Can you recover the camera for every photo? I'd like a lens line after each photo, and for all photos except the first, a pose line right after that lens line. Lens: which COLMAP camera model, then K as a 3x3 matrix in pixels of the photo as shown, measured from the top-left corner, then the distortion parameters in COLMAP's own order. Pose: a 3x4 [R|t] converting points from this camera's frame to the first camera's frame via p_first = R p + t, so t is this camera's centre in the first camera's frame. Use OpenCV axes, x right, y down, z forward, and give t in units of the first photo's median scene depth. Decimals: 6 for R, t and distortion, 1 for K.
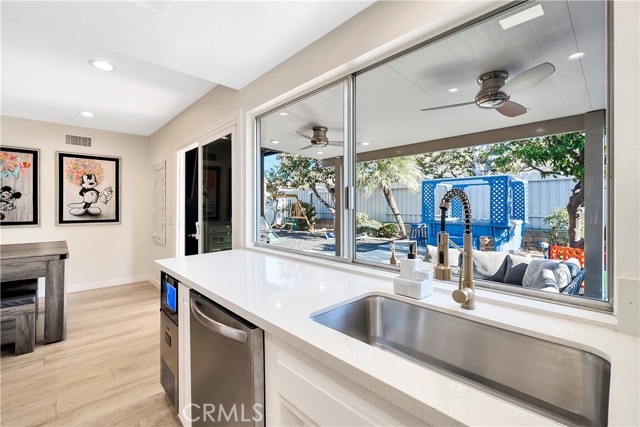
lens RADIAL K [[281.9, 0, 317.0], [0, 281.9, 207.6], [0, 0, 1]] dist [-0.003518, 0.001218]
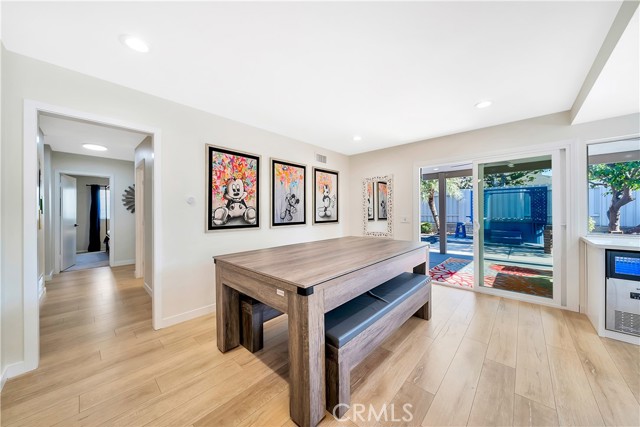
lens RADIAL K [[220.9, 0, 318.2], [0, 220.9, 211.7], [0, 0, 1]] dist [-0.009514, 0.000528]
pose [[0.997559, -0.010856, 0.068980, -0.961893], [0.011260, 0.999922, -0.005478, 0.009470], [-0.068915, 0.006241, 0.997603, -0.000069]]
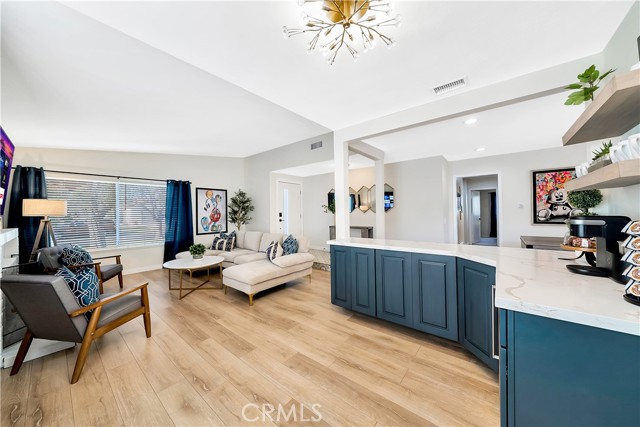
lens RADIAL K [[220.9, 0, 319.8], [0, 220.9, 209.9], [0, 0, 1]] dist [-0.009514, 0.000528]
pose [[0.133729, -0.017339, -0.990866, -0.337832], [0.010525, 0.999815, -0.016075, -0.002708], [0.990962, -0.008279, 0.133886, -0.479104]]
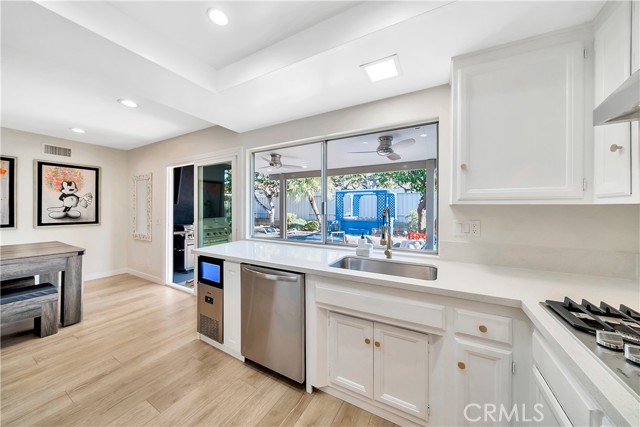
lens RADIAL K [[220.9, 0, 318.0], [0, 220.9, 208.8], [0, 0, 1]] dist [-0.009514, 0.000528]
pose [[0.951983, 0.001847, 0.306146, -0.140581], [-0.001991, 0.999998, 0.000155, -0.012043], [-0.306145, -0.000757, 0.951985, -0.134487]]
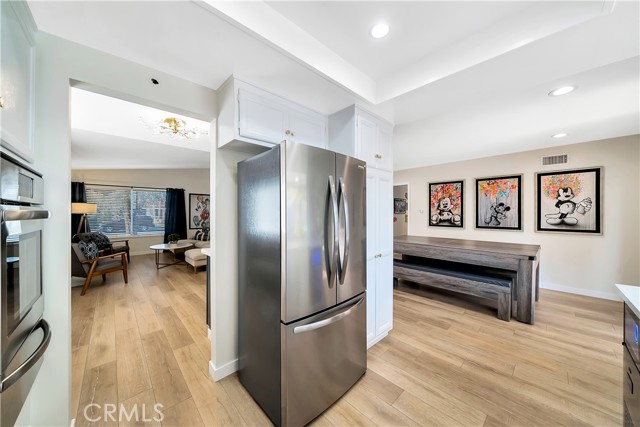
lens RADIAL K [[220.9, 0, 320.2], [0, 220.9, 212.5], [0, 0, 1]] dist [-0.009514, 0.000528]
pose [[0.007597, -0.005002, -0.999959, 0.045359], [-0.005772, 0.999971, -0.005046, -0.012104], [0.999954, 0.005811, 0.007568, 0.030459]]
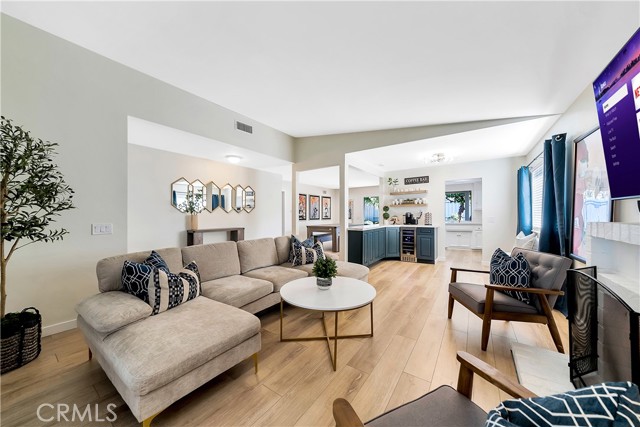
lens RADIAL K [[220.9, 0, 317.3], [0, 220.9, 215.9], [0, 0, 1]] dist [-0.009514, 0.000528]
pose [[0.980043, -0.010592, 0.198504, -1.444749], [0.010966, 0.999940, -0.000786, 0.020192], [-0.198484, 0.002947, 0.980100, -1.373082]]
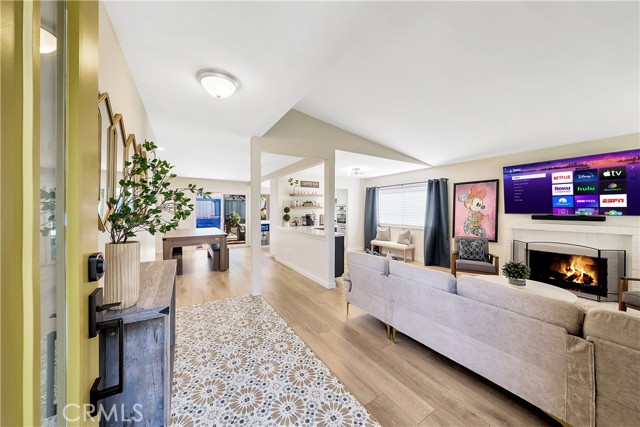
lens RADIAL K [[220.9, 0, 322.5], [0, 220.9, 209.9], [0, 0, 1]] dist [-0.009514, 0.000528]
pose [[0.184434, -0.010100, 0.982793, -2.050665], [0.010661, 0.999909, 0.008275, -0.038505], [-0.982787, 0.008952, 0.184525, -0.431611]]
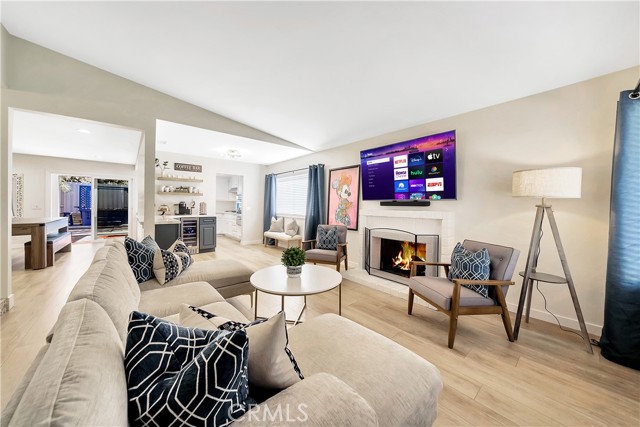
lens RADIAL K [[220.9, 0, 323.1], [0, 220.9, 204.4], [0, 0, 1]] dist [-0.009514, 0.000528]
pose [[0.024788, -0.002139, 0.999690, -1.870172], [-0.003557, 0.999991, 0.002228, 0.014598], [-0.999686, -0.003611, 0.024780, -0.939428]]
